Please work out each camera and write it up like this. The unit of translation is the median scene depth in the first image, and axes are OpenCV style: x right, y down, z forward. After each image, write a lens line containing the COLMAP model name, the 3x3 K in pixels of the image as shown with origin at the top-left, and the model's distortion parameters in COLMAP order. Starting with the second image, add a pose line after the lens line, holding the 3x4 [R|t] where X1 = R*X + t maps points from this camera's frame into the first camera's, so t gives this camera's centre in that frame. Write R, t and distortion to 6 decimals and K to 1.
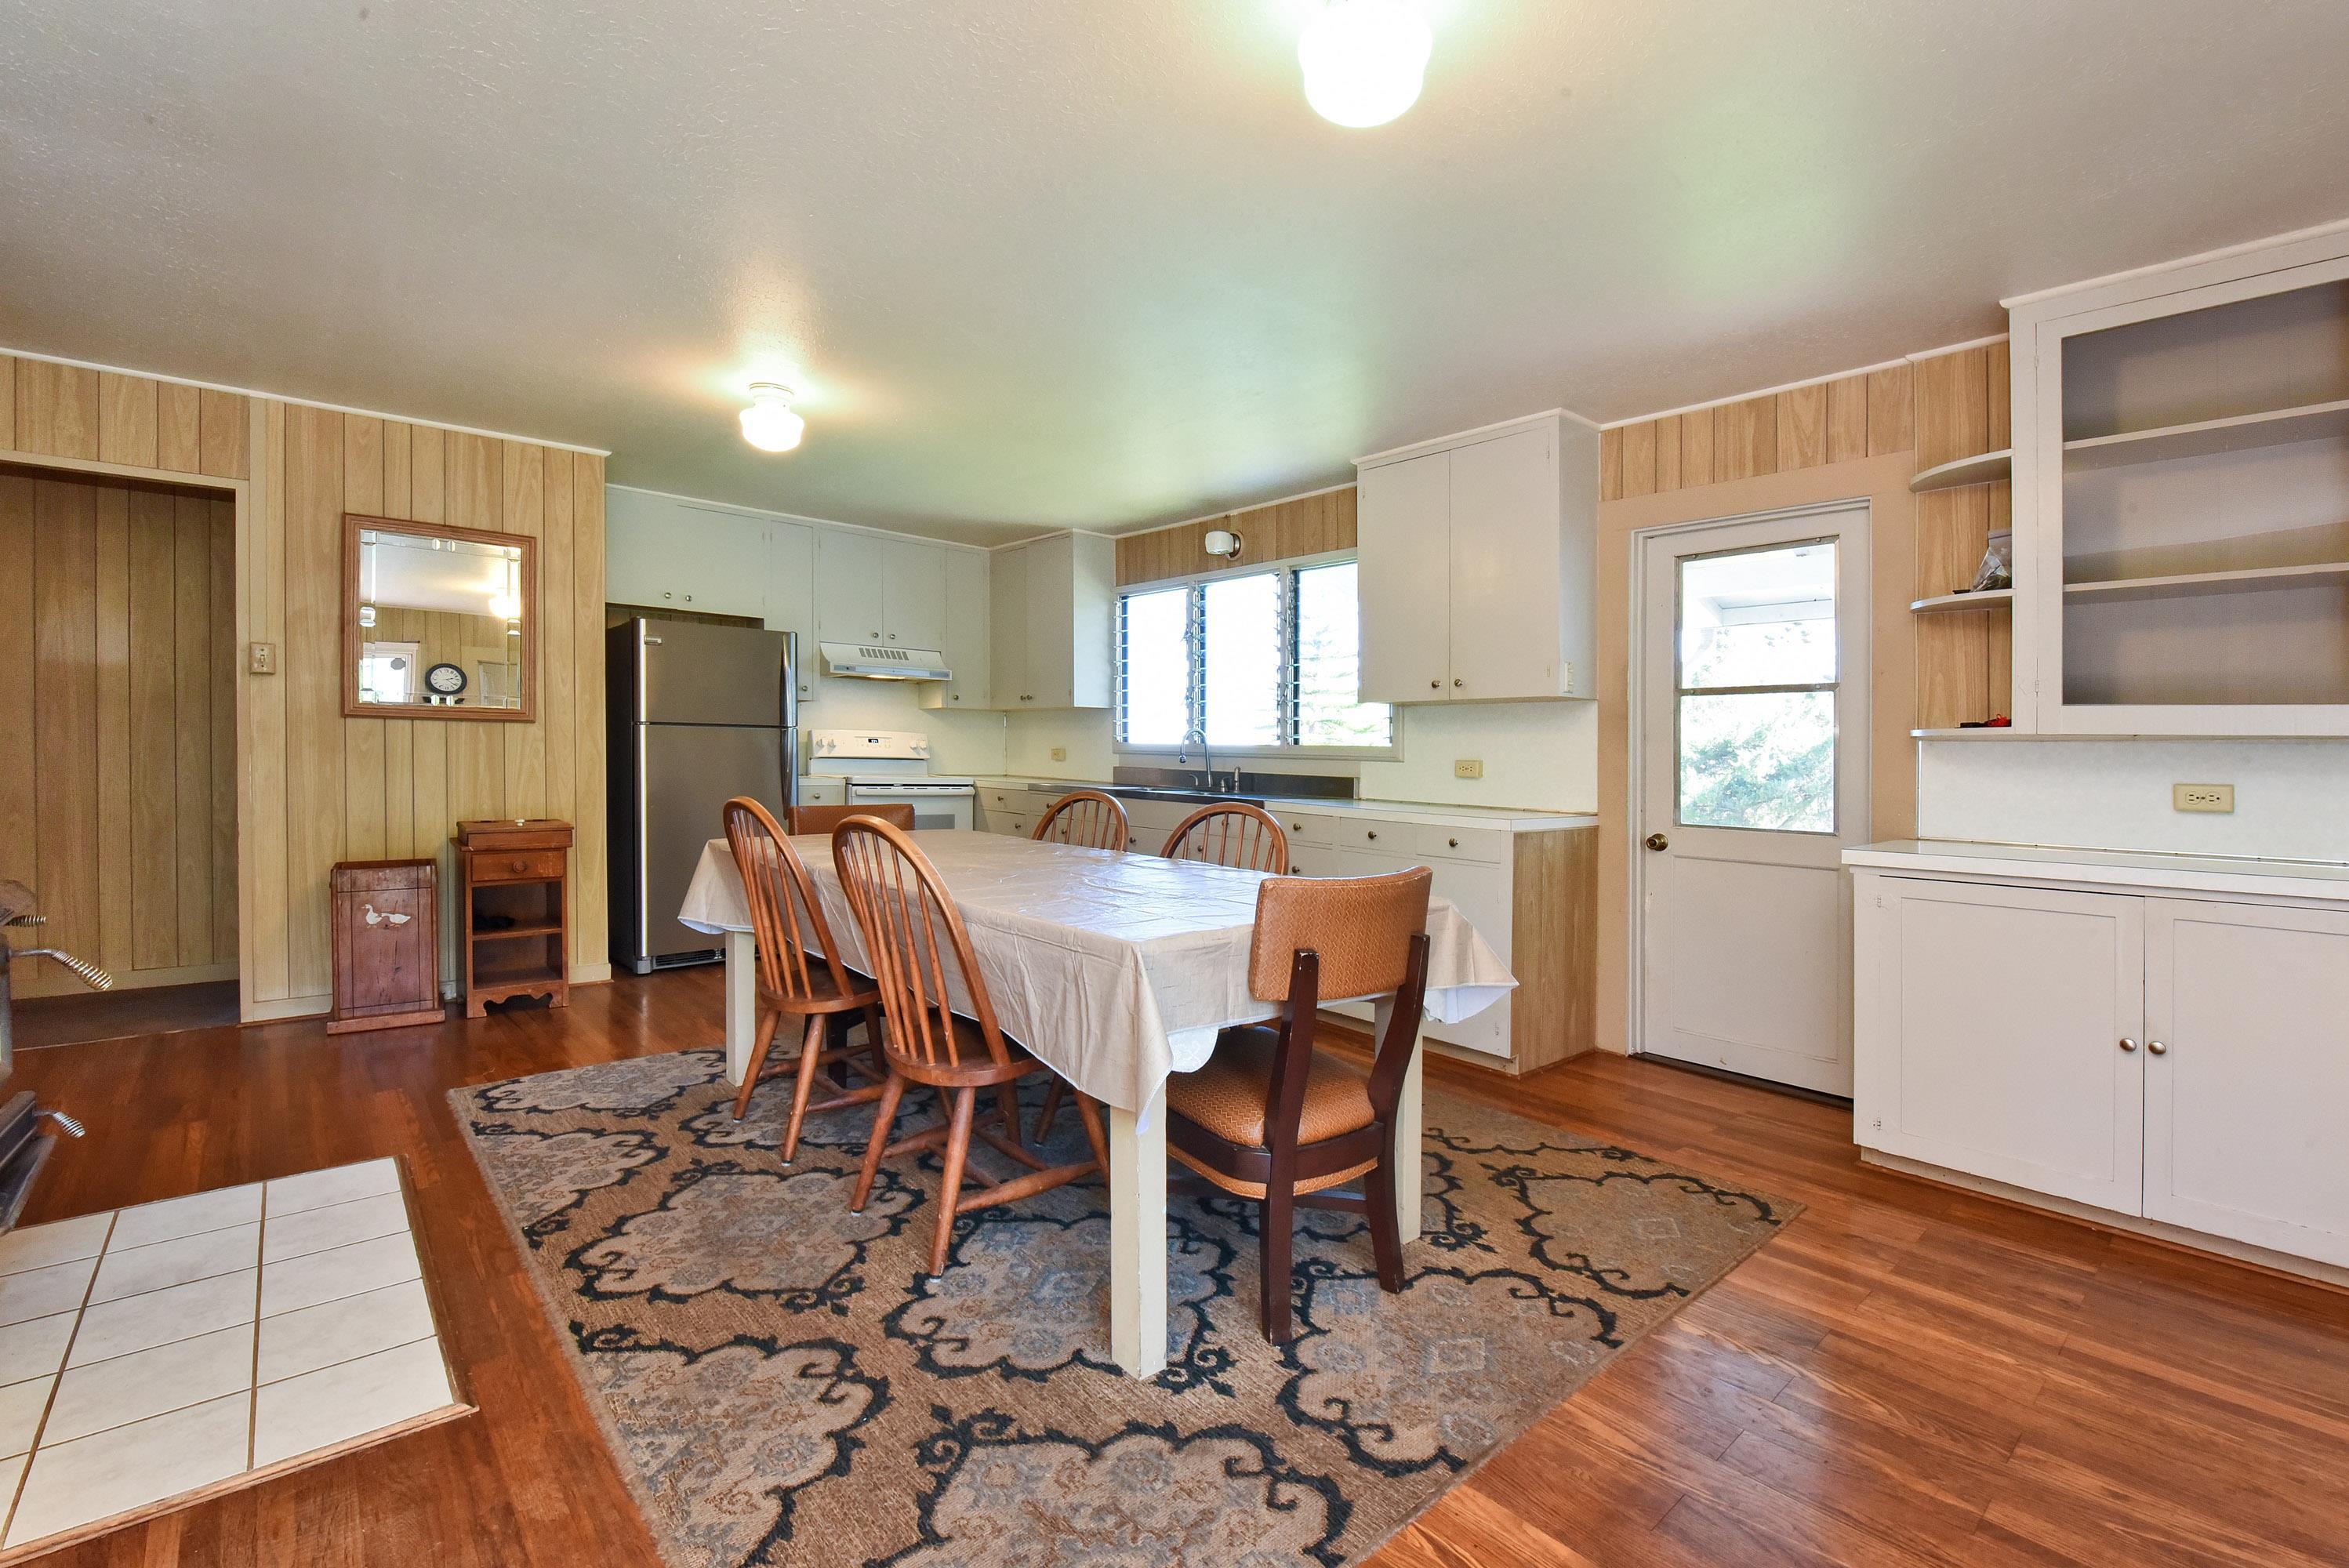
lens RADIAL K [[991.6, 0, 1184.3], [0, 991.6, 761.3], [0, 0, 1]] dist [-0.011947, -0.000057]
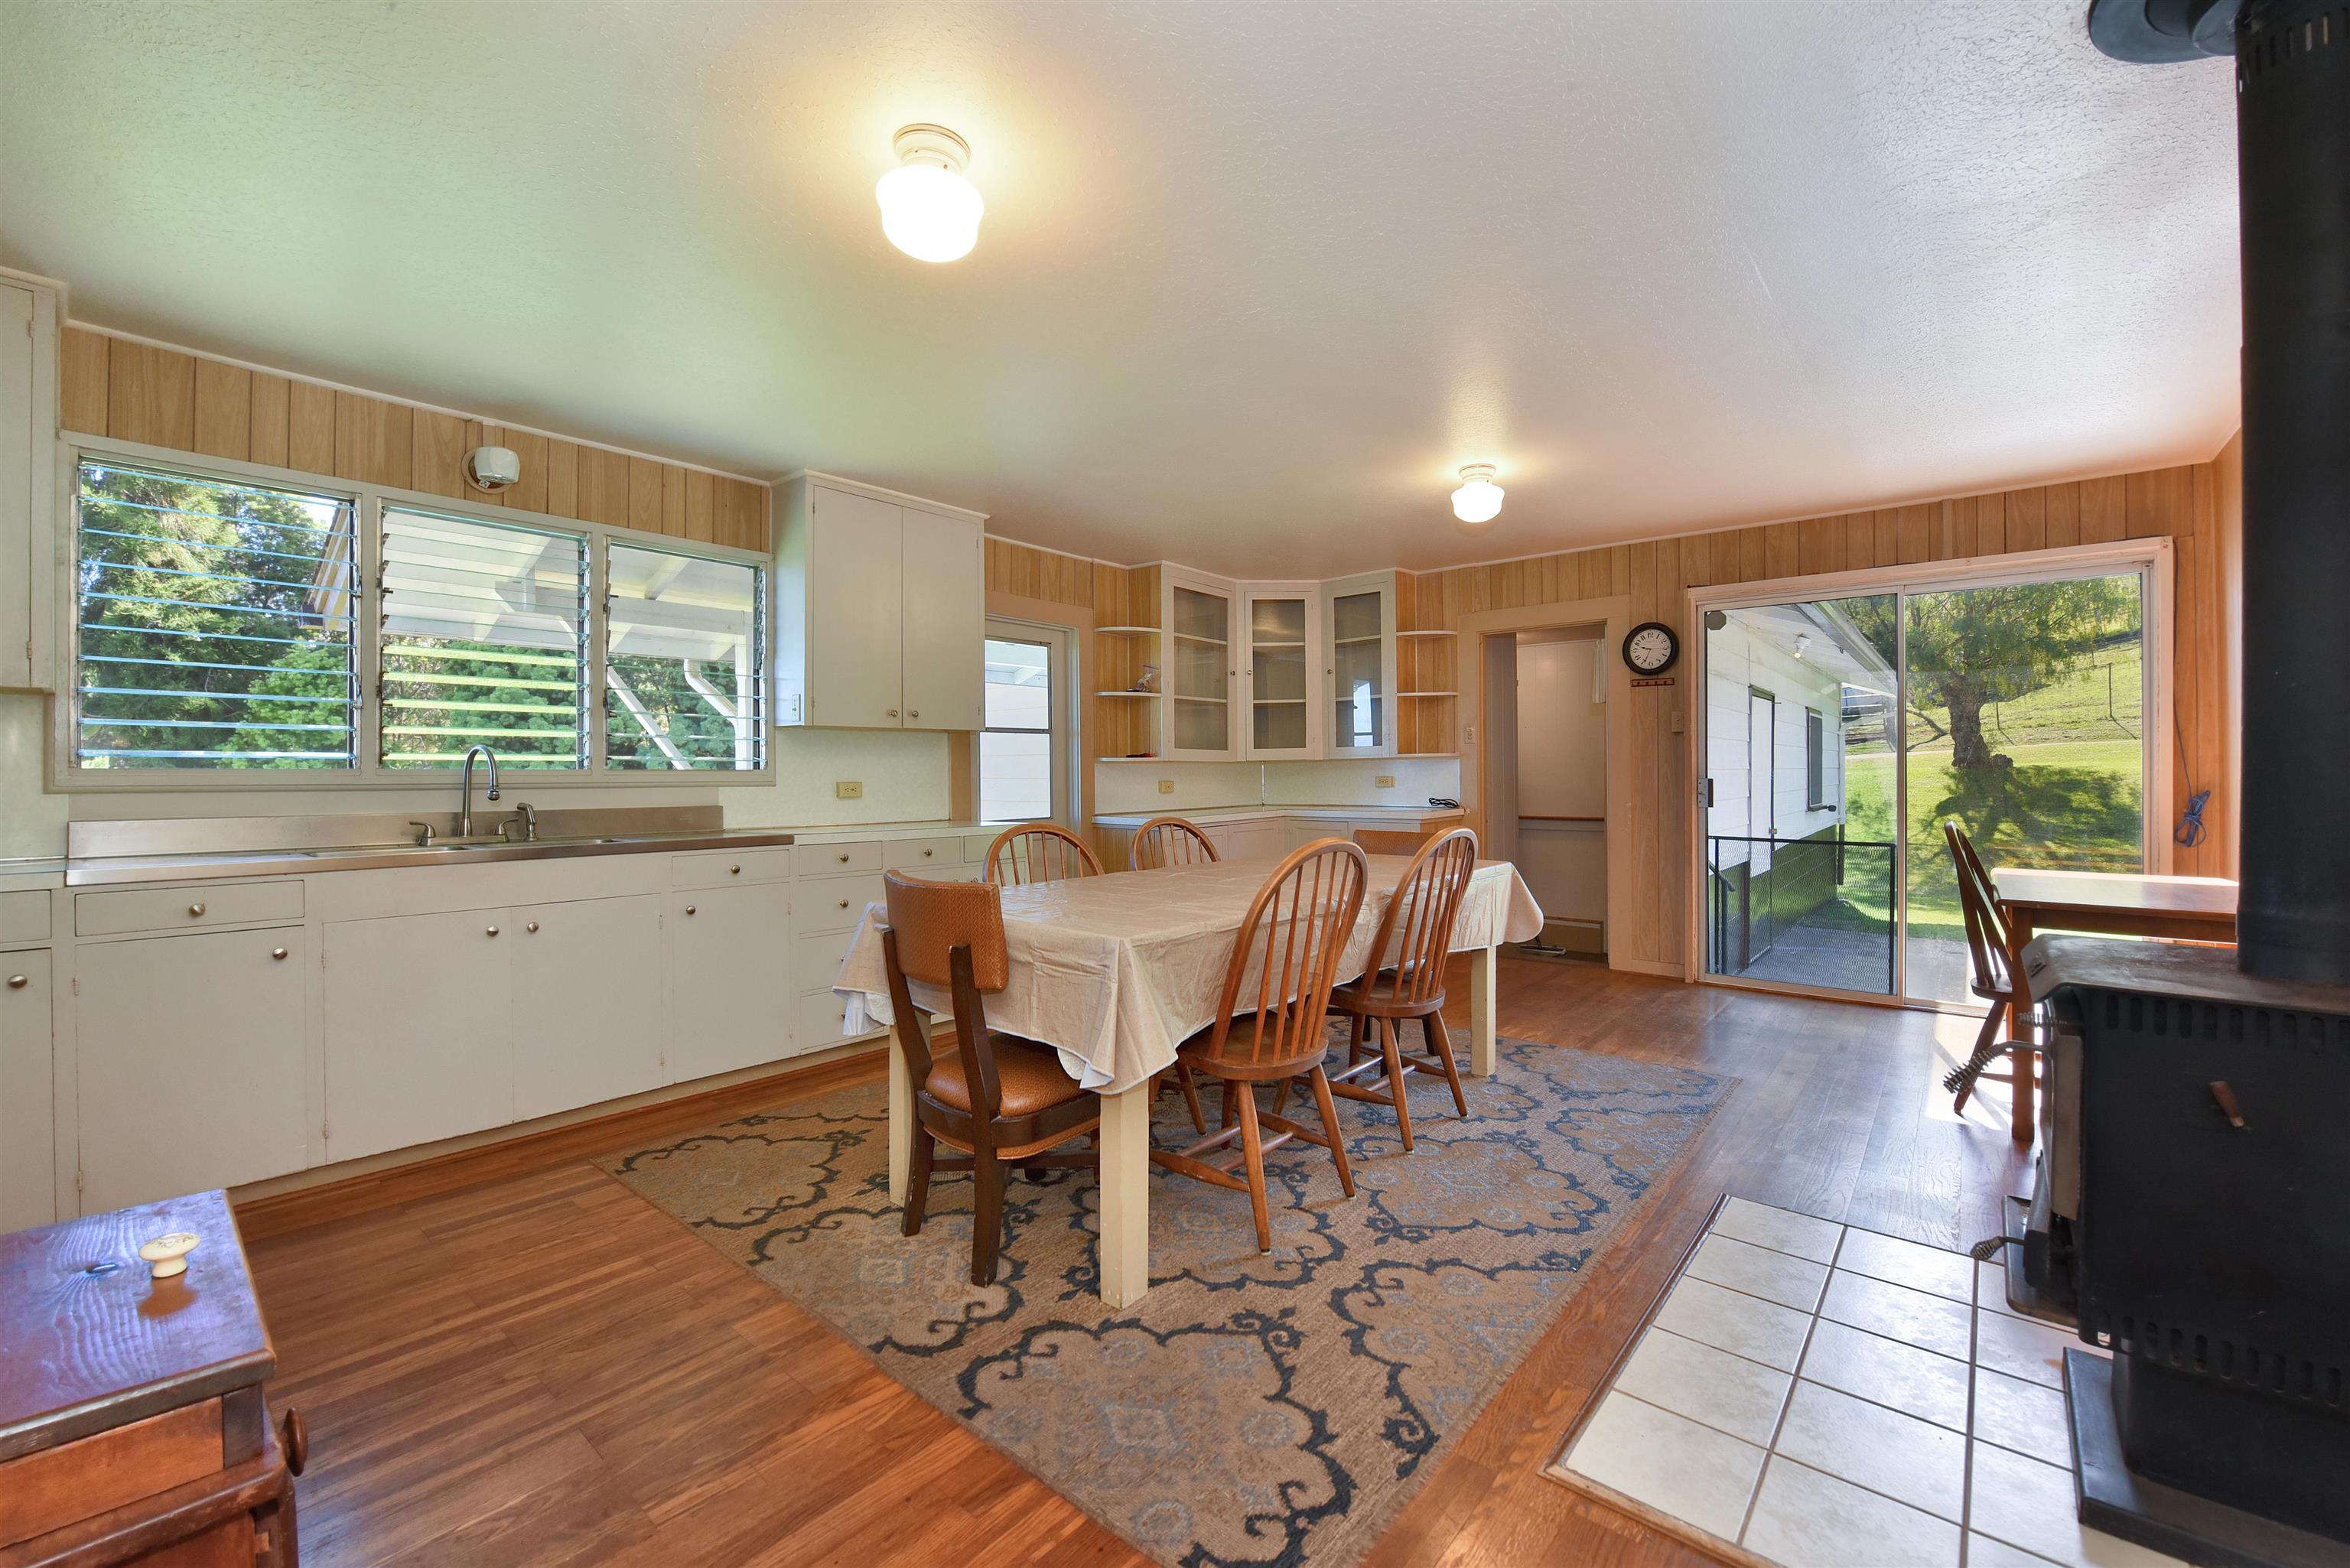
lens RADIAL K [[963.9, 0, 1183.9], [0, 963.9, 771.6], [0, 0, 1]] dist [-0.002942, -0.000107]
pose [[-0.128970, -0.019866, 0.991449, -1.261580], [0.010162, 0.999720, 0.021354, -0.047134], [-0.991596, 0.012829, -0.128732, 1.207414]]
